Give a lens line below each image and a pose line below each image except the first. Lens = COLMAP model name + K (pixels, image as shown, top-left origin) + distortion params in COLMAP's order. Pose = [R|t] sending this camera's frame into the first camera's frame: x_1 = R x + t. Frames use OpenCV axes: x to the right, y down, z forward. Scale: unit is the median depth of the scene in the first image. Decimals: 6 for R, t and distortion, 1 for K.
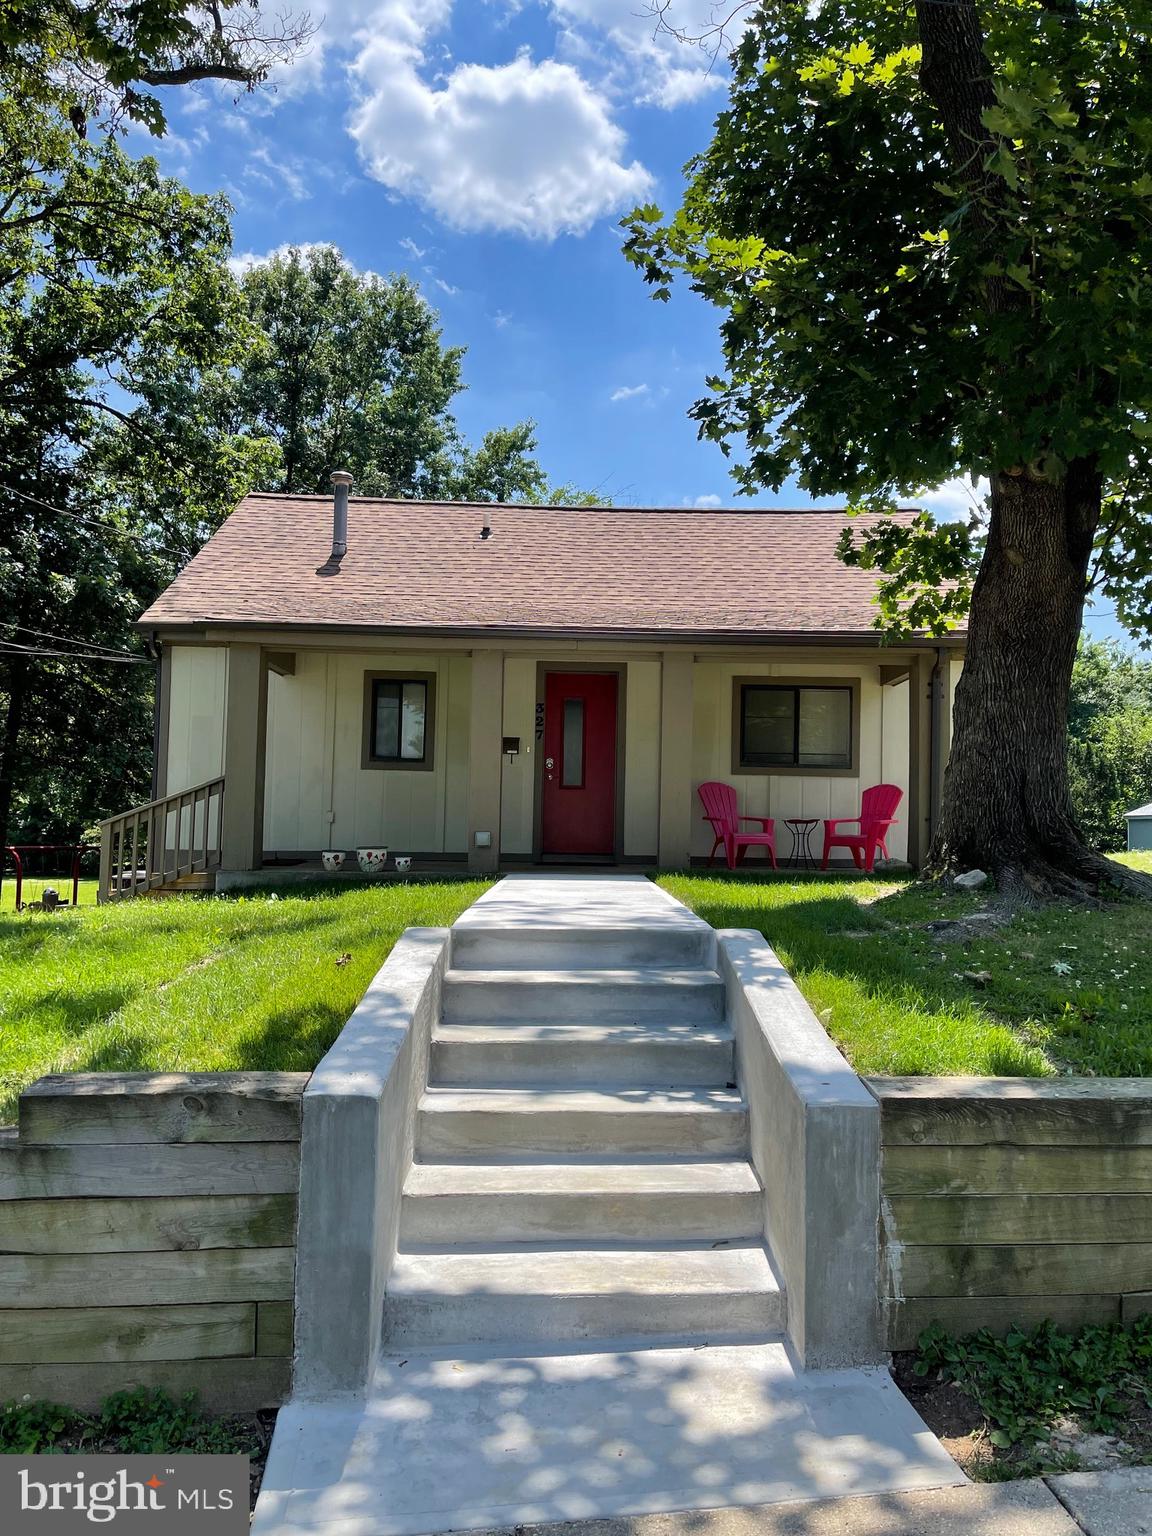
lens RADIAL K [[1169.3, 0, 577.2], [0, 1169.3, 768.9], [0, 0, 1]] dist [0.036211, -0.011666]
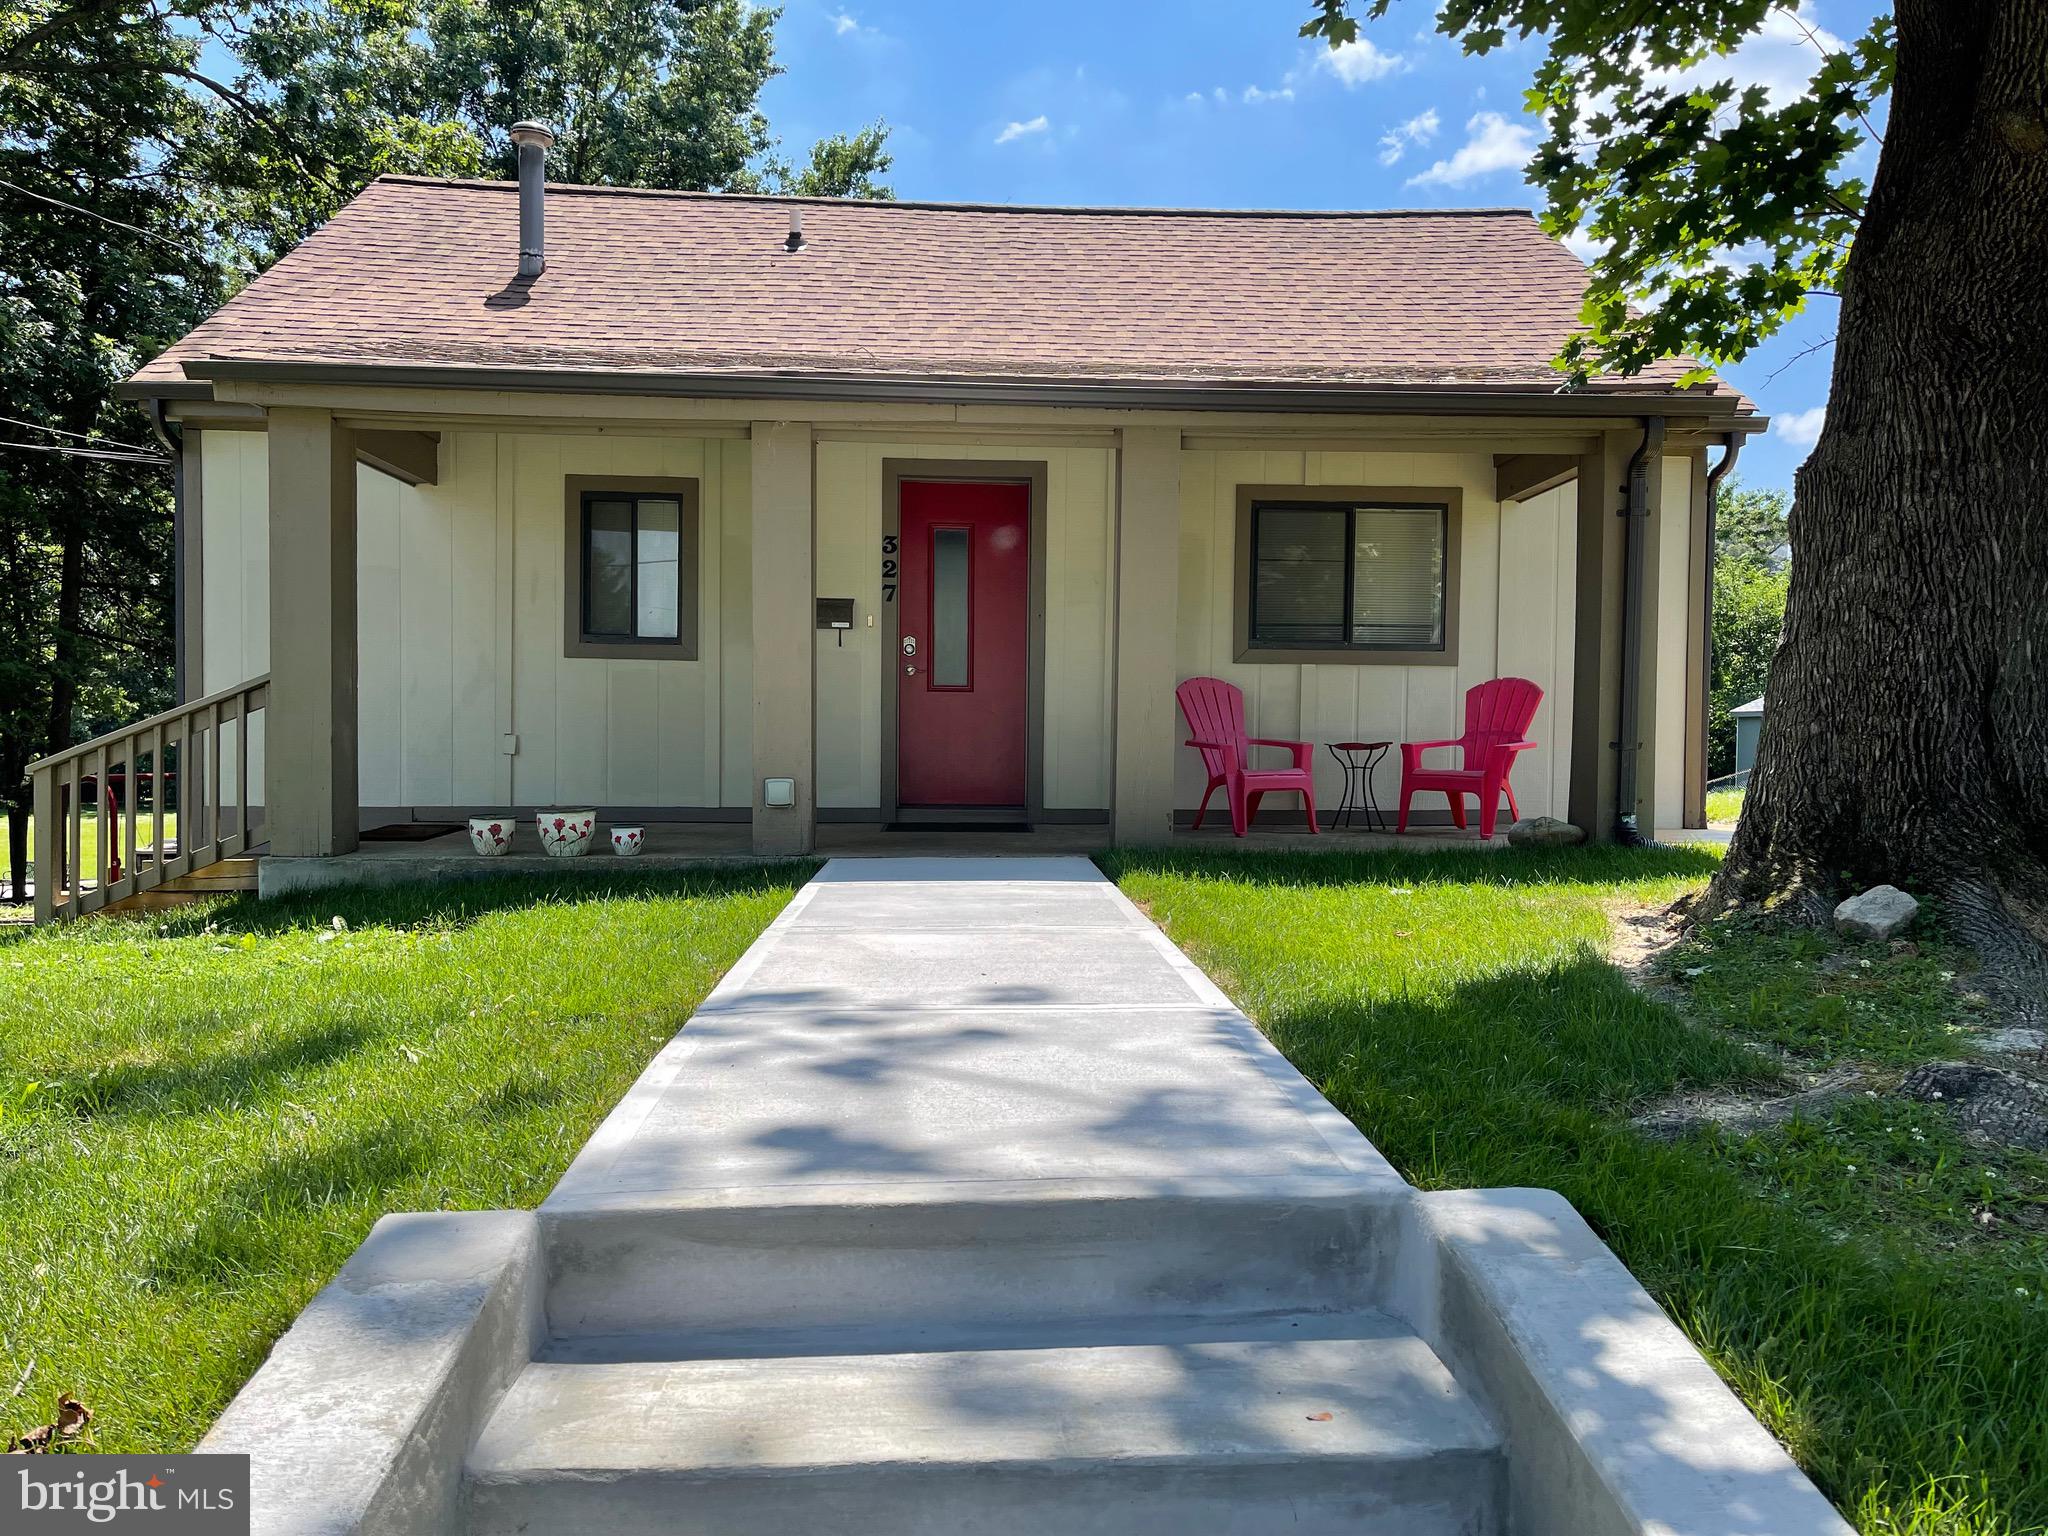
lens RADIAL K [[1559.0, 0, 1014.0], [0, 1559.0, 767.1], [0, 0, 1]] dist [0.036211, -0.011666]
pose [[0.999301, -0.009538, 0.036143, -0.000808], [0.006811, 0.997174, 0.074820, -0.002015], [-0.036754, -0.074522, 0.996542, 0.255492]]
